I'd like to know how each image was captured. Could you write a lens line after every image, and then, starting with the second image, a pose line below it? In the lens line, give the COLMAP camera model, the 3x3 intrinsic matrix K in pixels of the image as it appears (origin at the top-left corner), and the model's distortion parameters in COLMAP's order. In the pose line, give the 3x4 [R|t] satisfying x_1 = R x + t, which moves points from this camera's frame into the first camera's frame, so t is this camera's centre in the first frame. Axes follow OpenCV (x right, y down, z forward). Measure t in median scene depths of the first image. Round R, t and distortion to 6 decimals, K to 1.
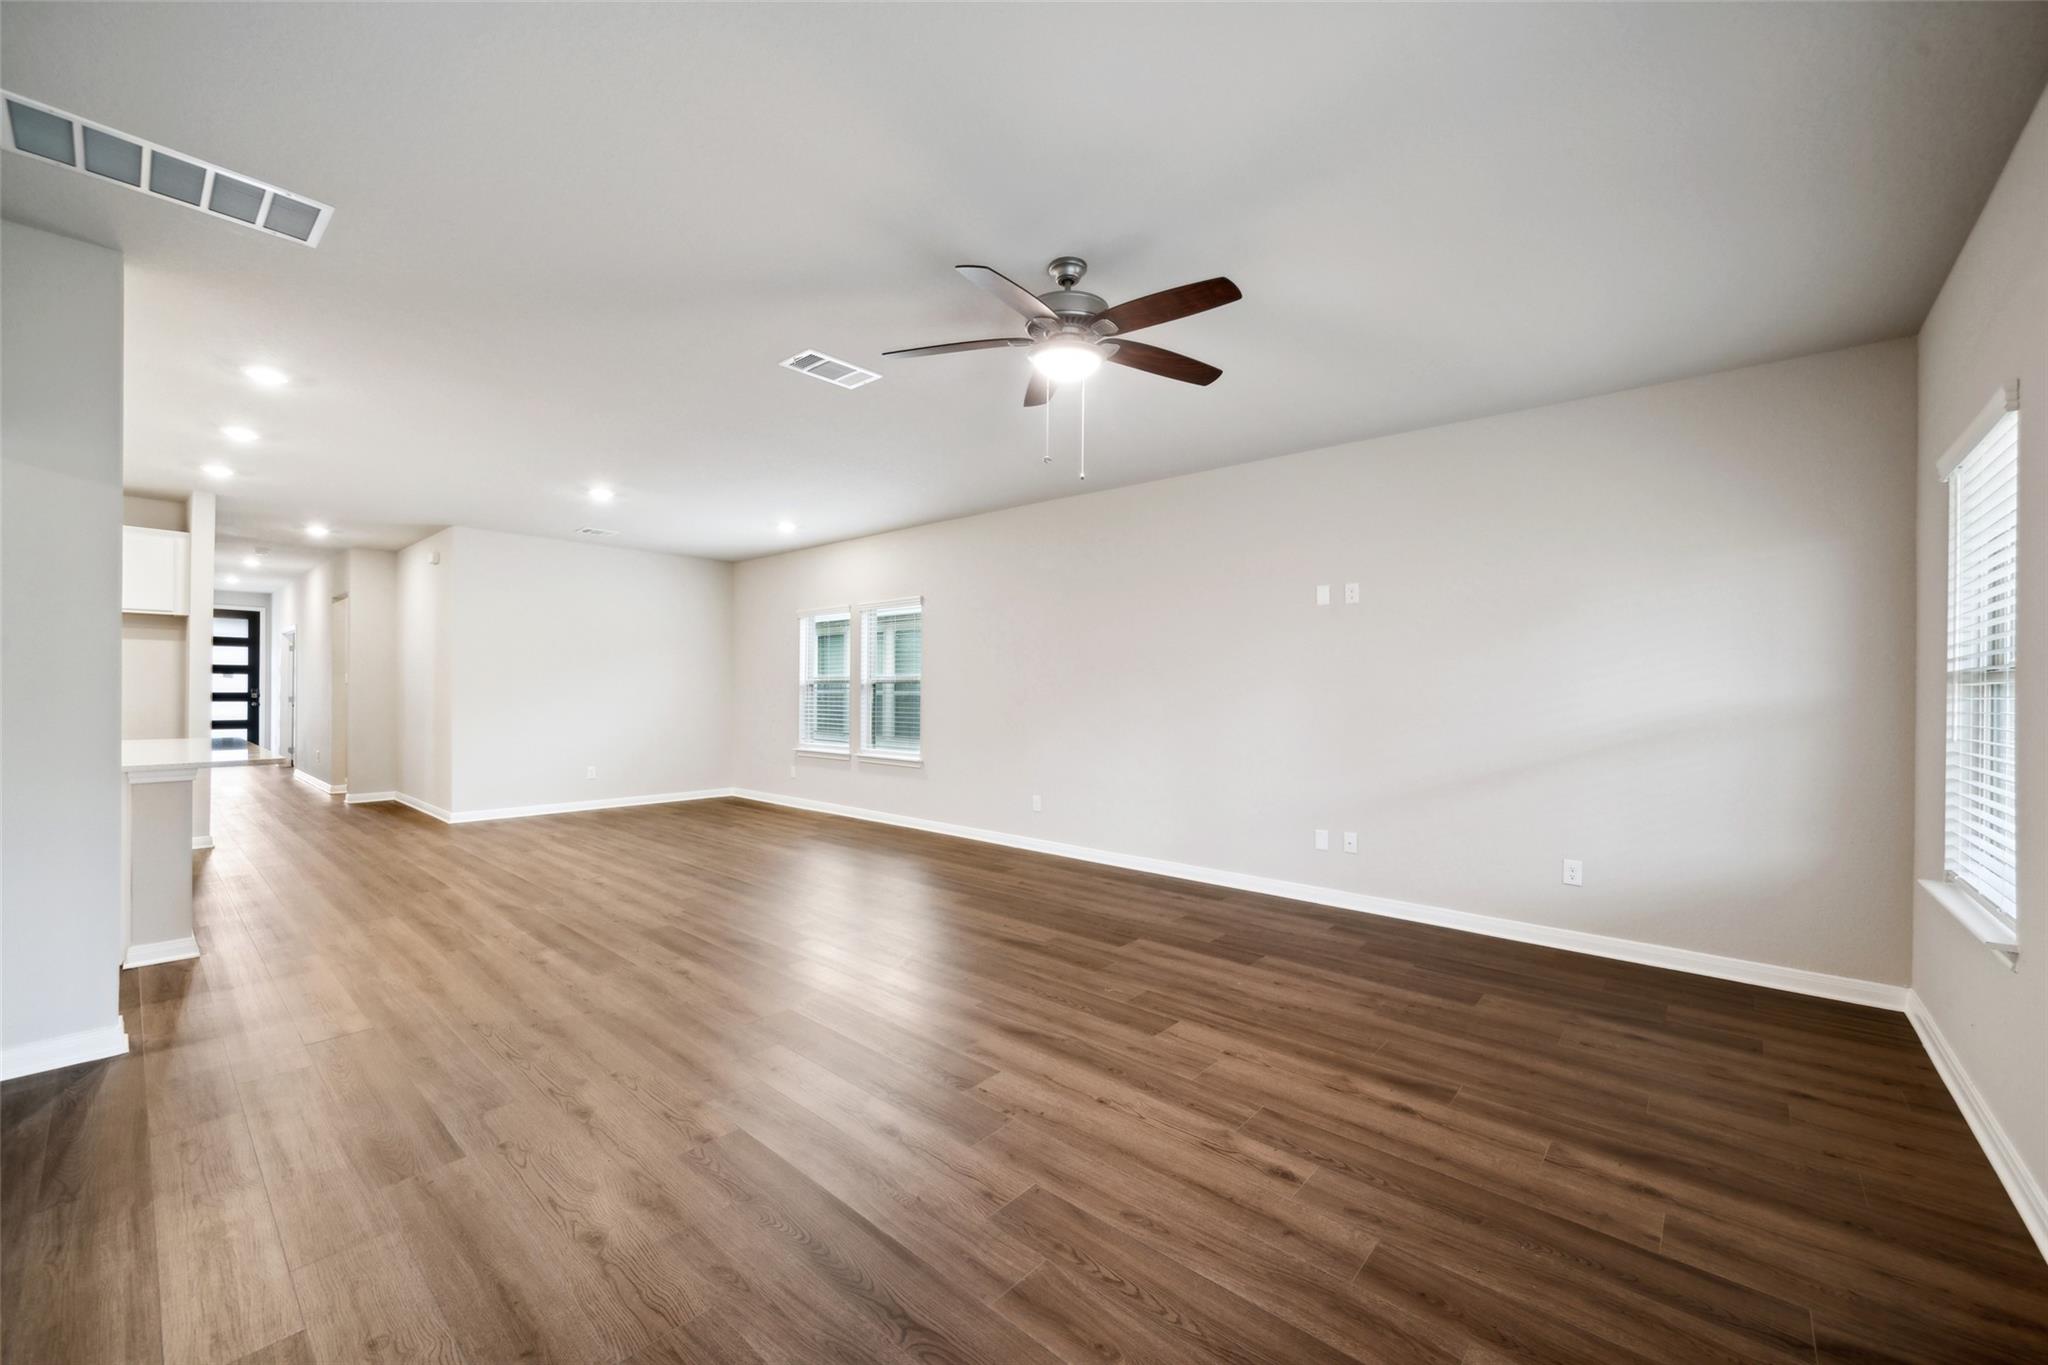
lens RADIAL K [[790.6, 0, 1024.5], [0, 790.6, 695.2], [0, 0, 1]] dist [-0.000713, -0.000090]
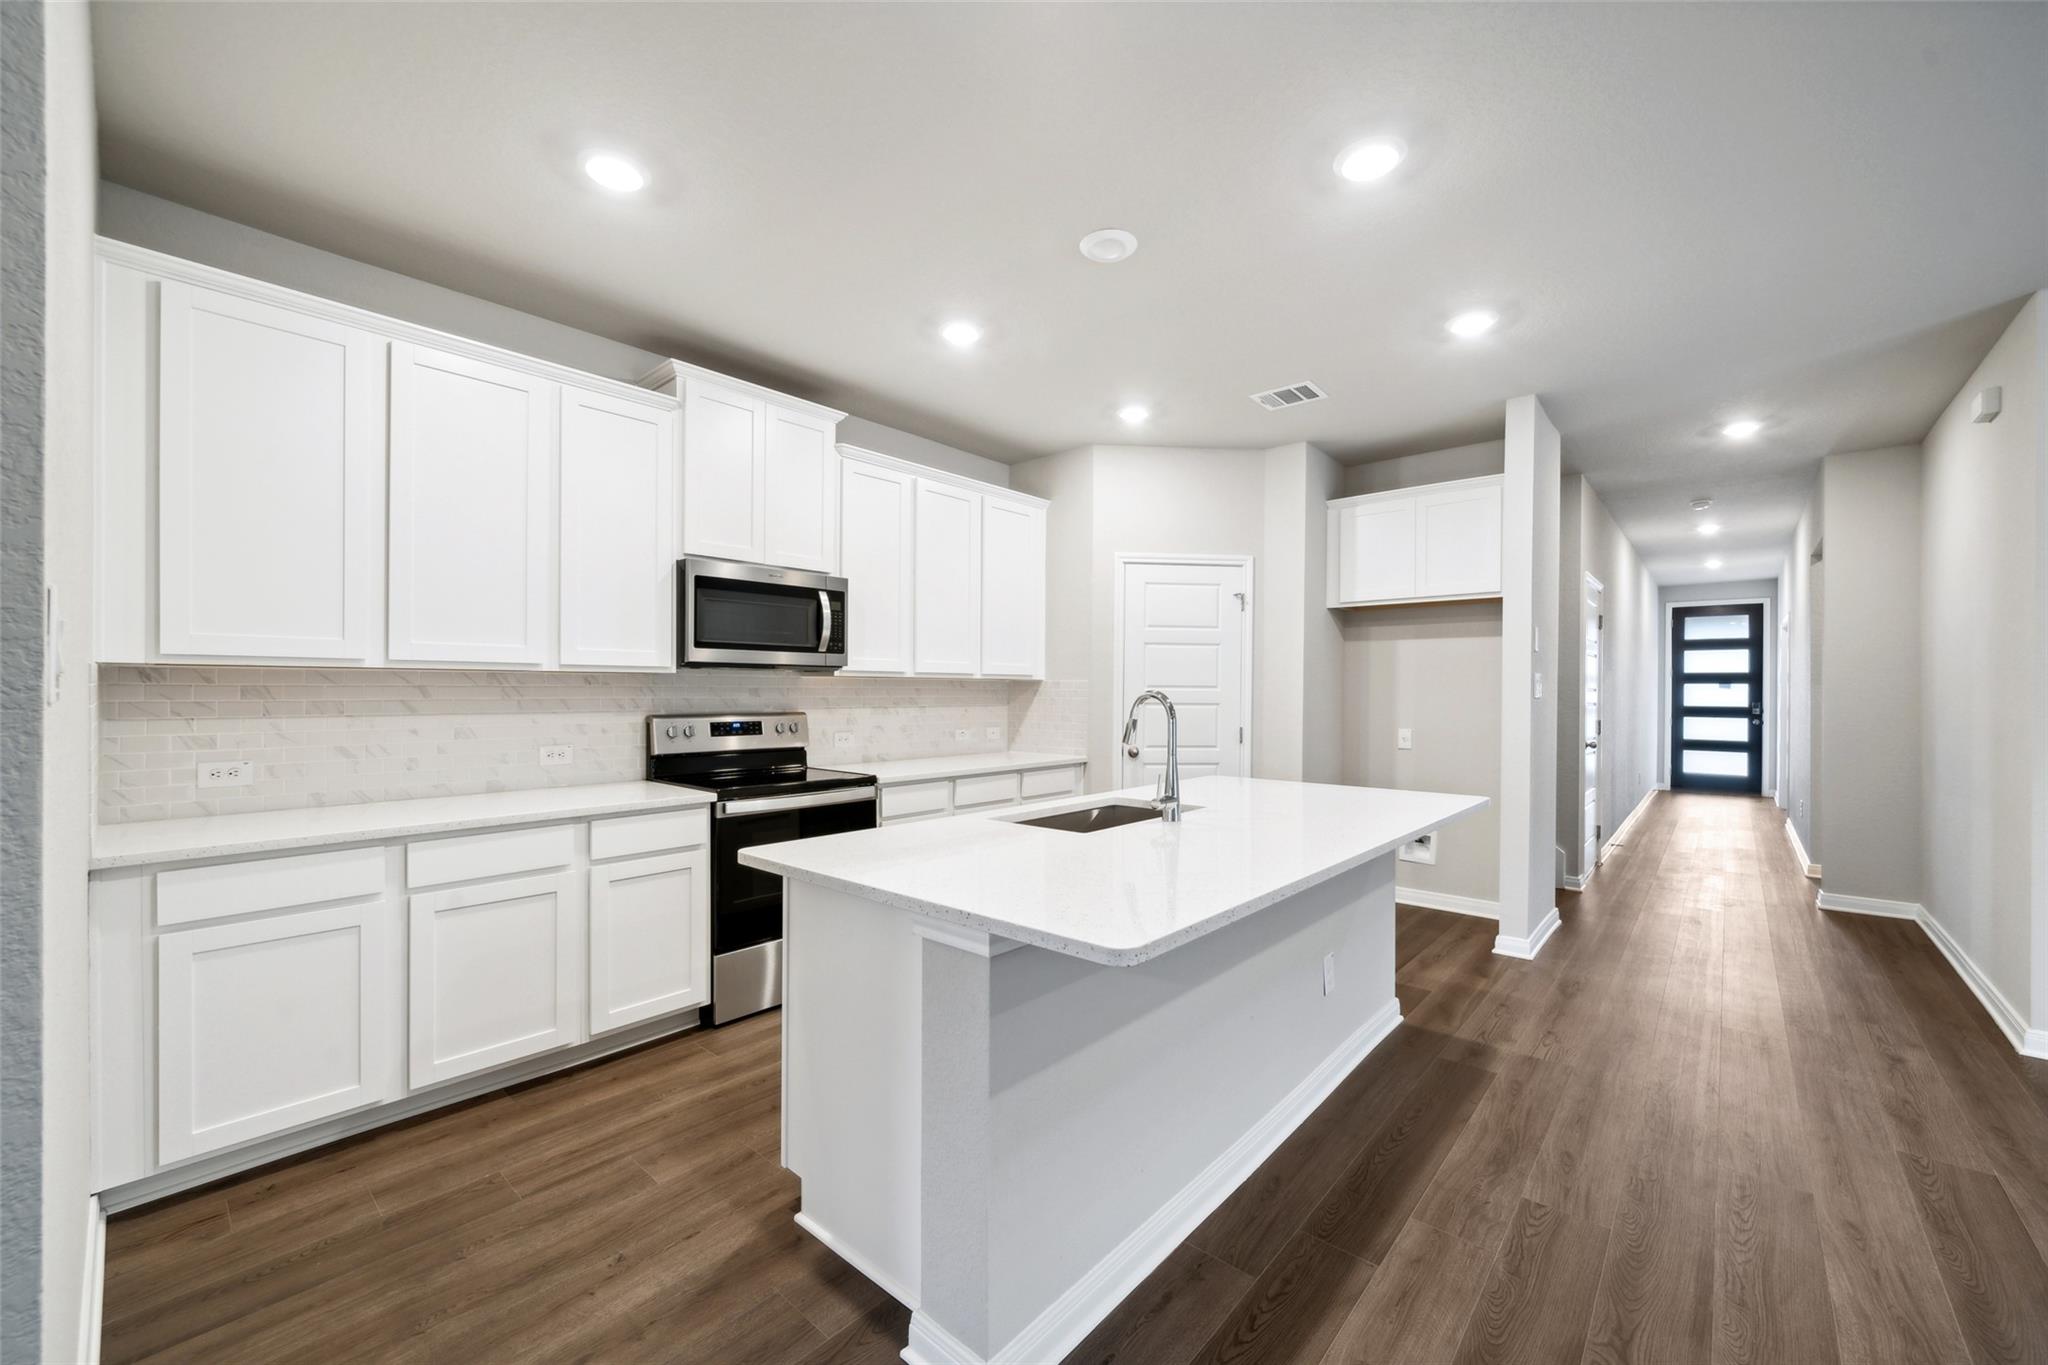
lens RADIAL K [[798.5, 0, 1052.4], [0, 798.5, 689.7], [0, 0, 1]] dist [0.002245, 0.000107]
pose [[0.017569, -0.008157, -0.999812, -0.197915], [-0.013399, 0.999875, -0.008393, -0.004957], [0.999756, 0.013544, 0.017457, 0.293191]]
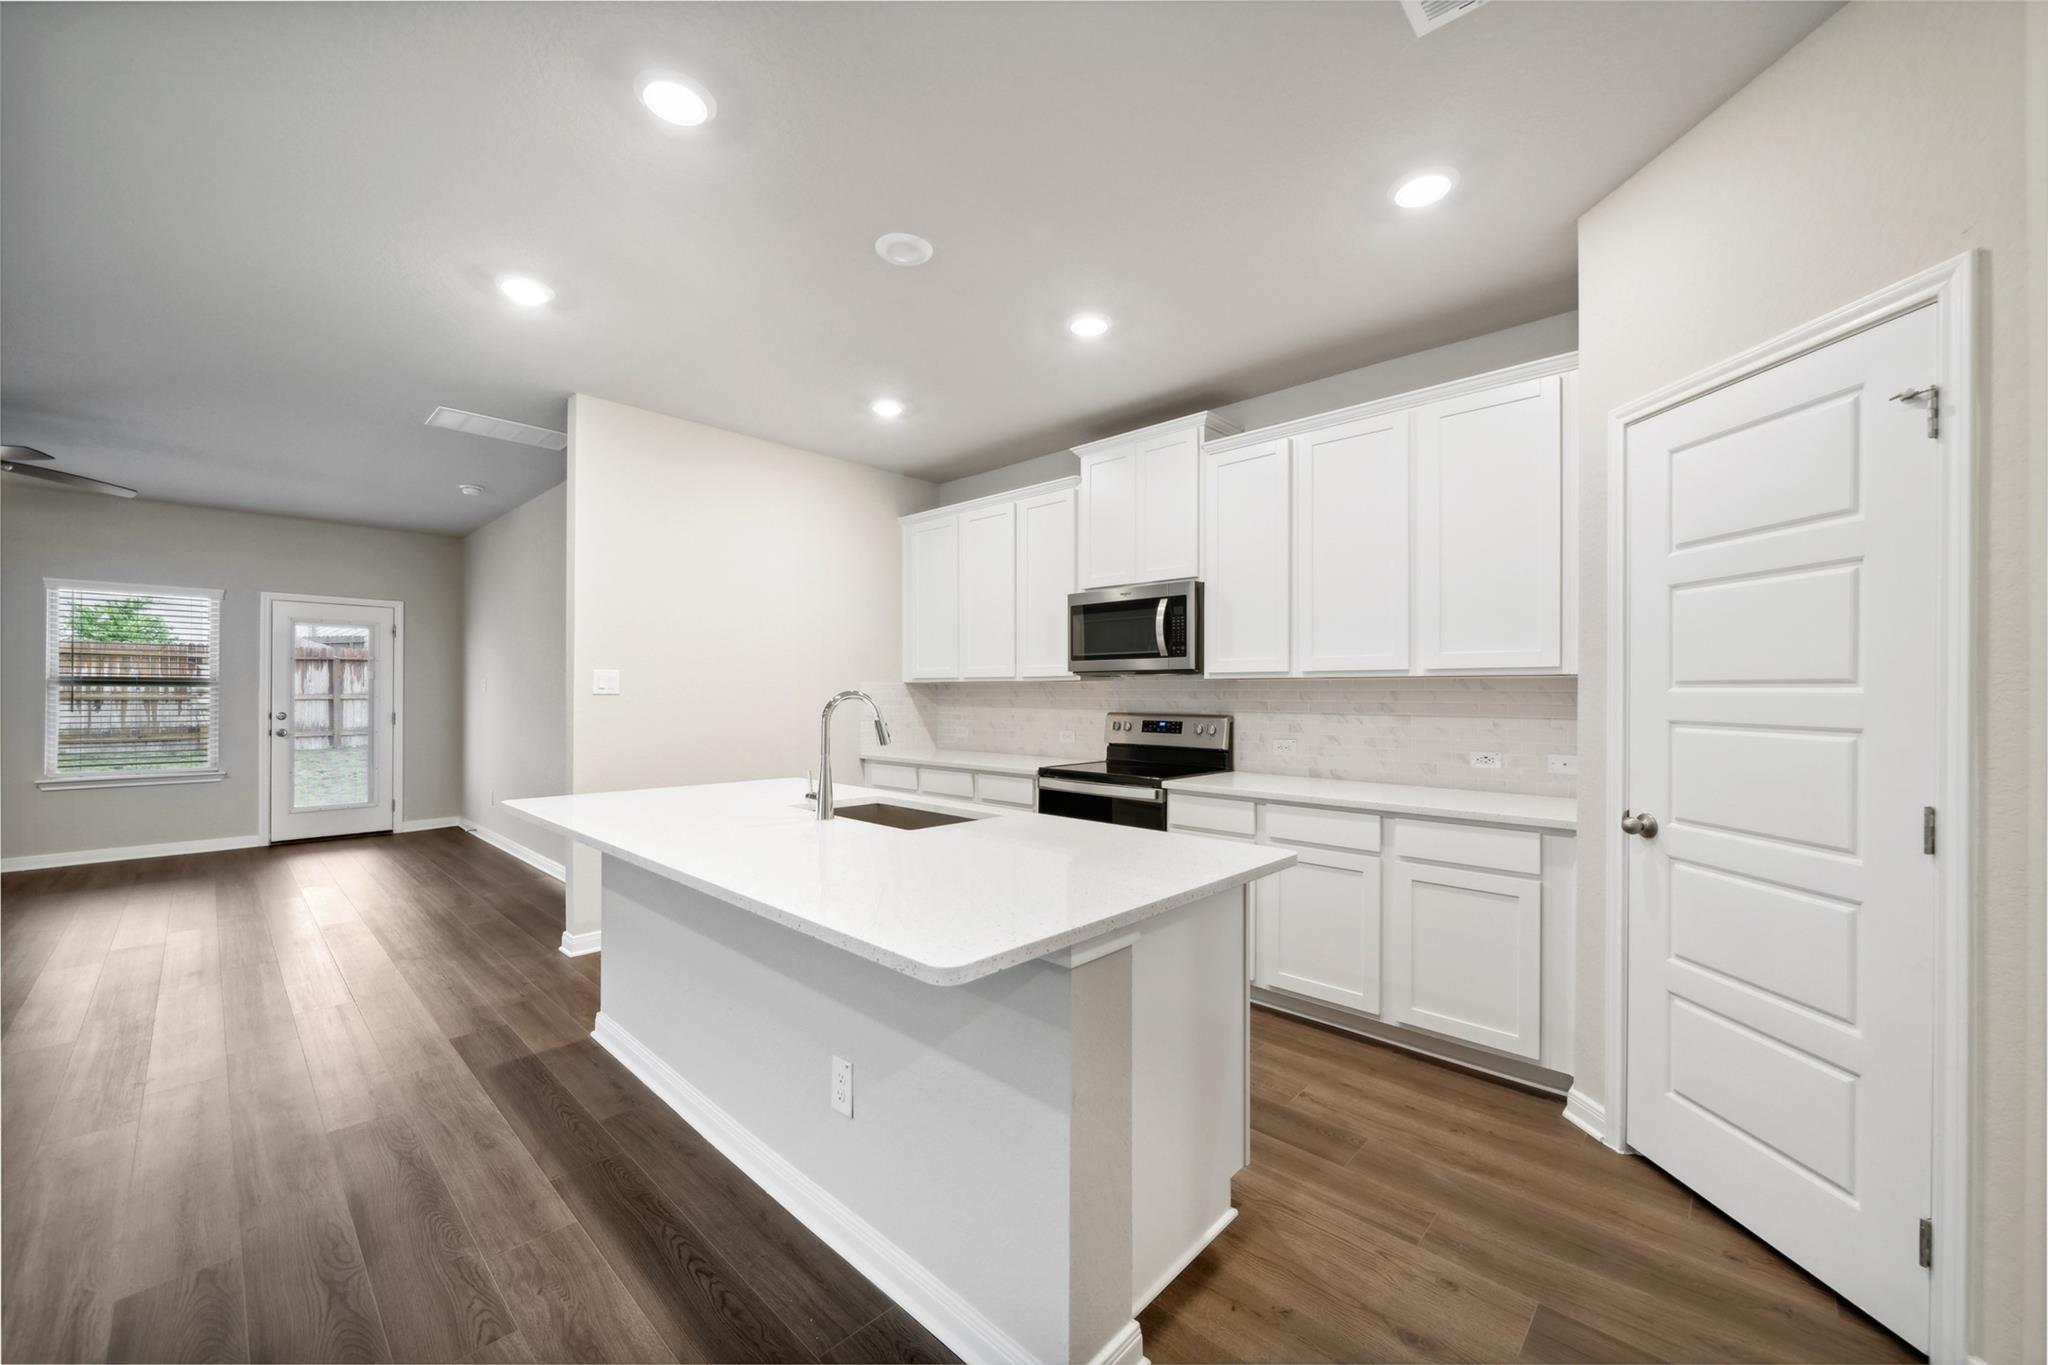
lens RADIAL K [[779.4, 0, 1021.7], [0, 779.4, 696.6], [0, 0, 1]] dist [-0.002477, -0.000259]
pose [[-0.999331, -0.008734, 0.035521, -0.457079], [-0.008208, 0.999855, 0.014950, -0.009031], [-0.035646, 0.014648, -0.999257, 0.524822]]
